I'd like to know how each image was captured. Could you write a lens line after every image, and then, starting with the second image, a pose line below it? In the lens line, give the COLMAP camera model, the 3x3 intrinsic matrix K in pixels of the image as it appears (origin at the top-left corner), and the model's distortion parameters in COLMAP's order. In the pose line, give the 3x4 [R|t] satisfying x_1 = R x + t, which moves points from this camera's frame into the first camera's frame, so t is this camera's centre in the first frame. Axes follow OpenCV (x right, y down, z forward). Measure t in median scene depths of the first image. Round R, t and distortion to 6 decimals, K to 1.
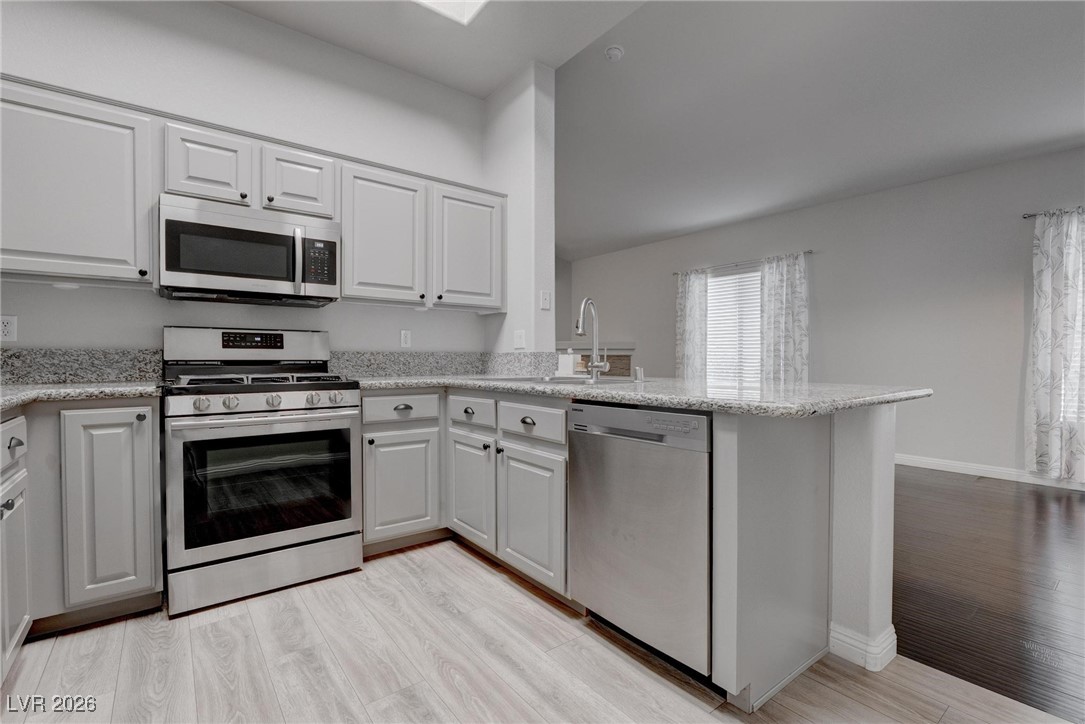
lens RADIAL K [[497.8, 0, 542.5], [0, 497.8, 362.0], [0, 0, 1]] dist [0.001126, 0.000235]
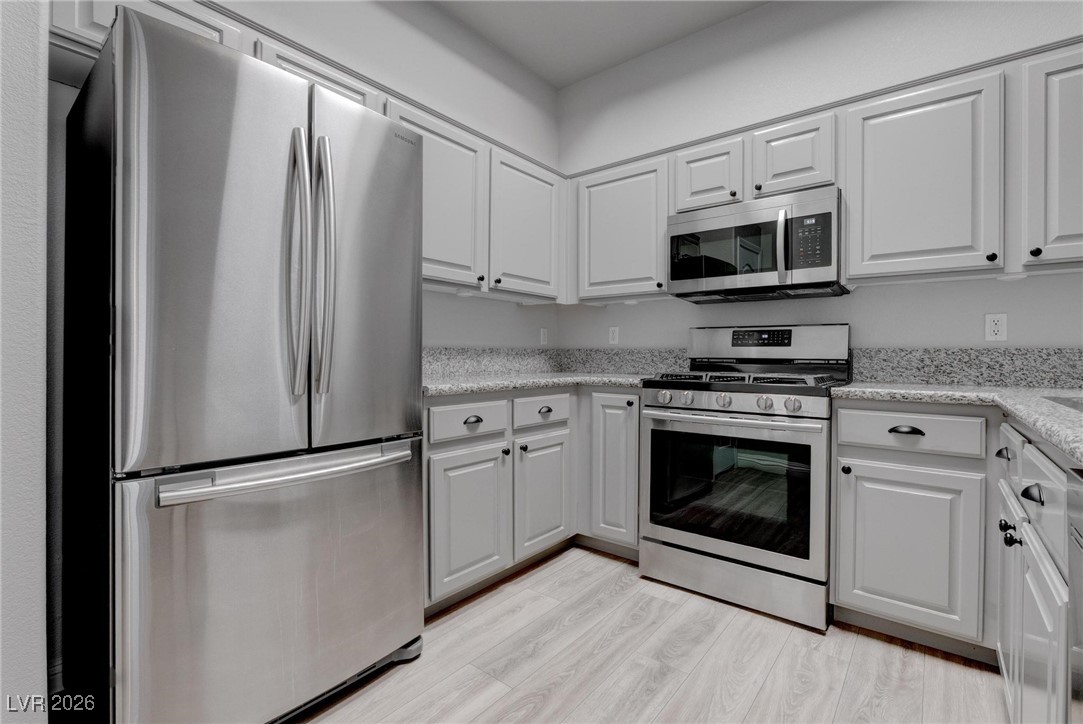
lens RADIAL K [[506.7, 0, 563.7], [0, 506.7, 352.8], [0, 0, 1]] dist [-0.003343, 0.000184]
pose [[0.233104, -0.003754, -0.972445, 0.281626], [-0.014367, 0.999870, -0.007304, -0.002088], [0.972346, 0.015674, 0.233020, 0.402533]]
